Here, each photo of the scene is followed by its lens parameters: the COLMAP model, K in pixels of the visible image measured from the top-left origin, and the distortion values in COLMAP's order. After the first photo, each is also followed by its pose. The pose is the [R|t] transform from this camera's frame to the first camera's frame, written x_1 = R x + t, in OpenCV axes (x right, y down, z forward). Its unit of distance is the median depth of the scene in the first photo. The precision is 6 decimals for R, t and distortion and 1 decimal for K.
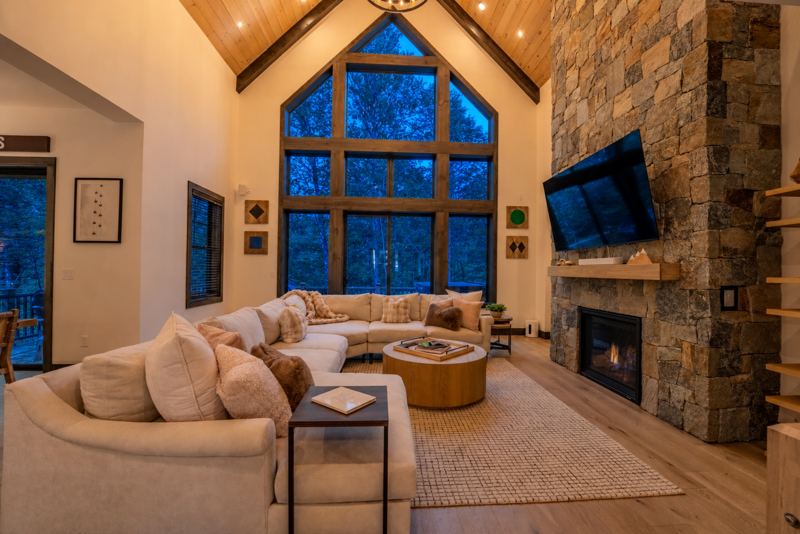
lens RADIAL K [[324.5, 0, 394.6], [0, 324.5, 266.2], [0, 0, 1]] dist [-0.016744, -0.000058]
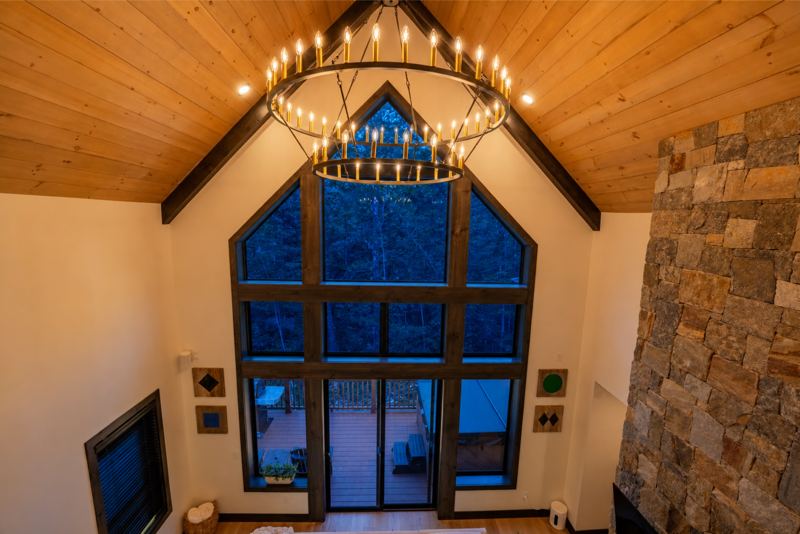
lens RADIAL K [[324.5, 0, 400.0], [0, 324.5, 270.2], [0, 0, 1]] dist [-0.016744, -0.000058]
pose [[0.999899, 0.009099, -0.010933, 0.029005], [-0.007278, 0.987676, 0.156345, -0.551947], [0.012221, -0.156249, 0.987642, 0.299699]]
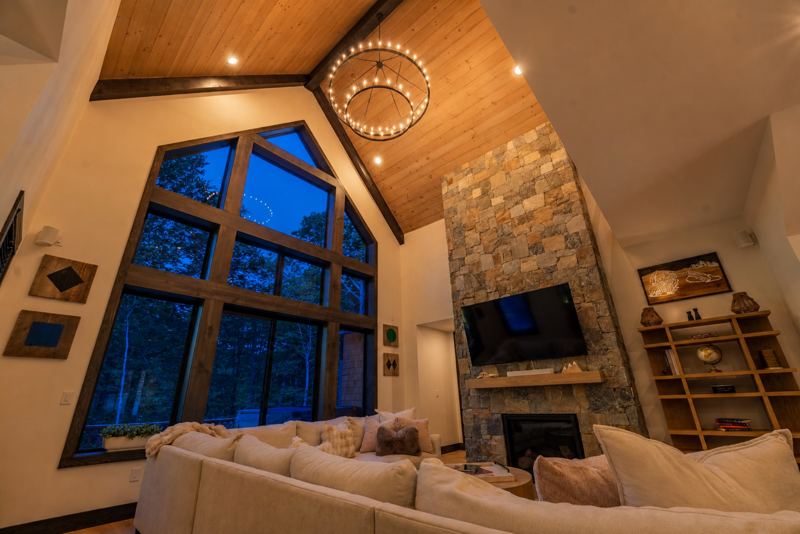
lens RADIAL K [[324.5, 0, 397.6], [0, 324.5, 267.4], [0, 0, 1]] dist [-0.016744, -0.000058]
pose [[0.703549, 0.237705, 0.669713, -0.397168], [0.024630, 0.933676, -0.357270, 0.023211], [-0.710220, 0.267852, 0.651032, 0.230437]]
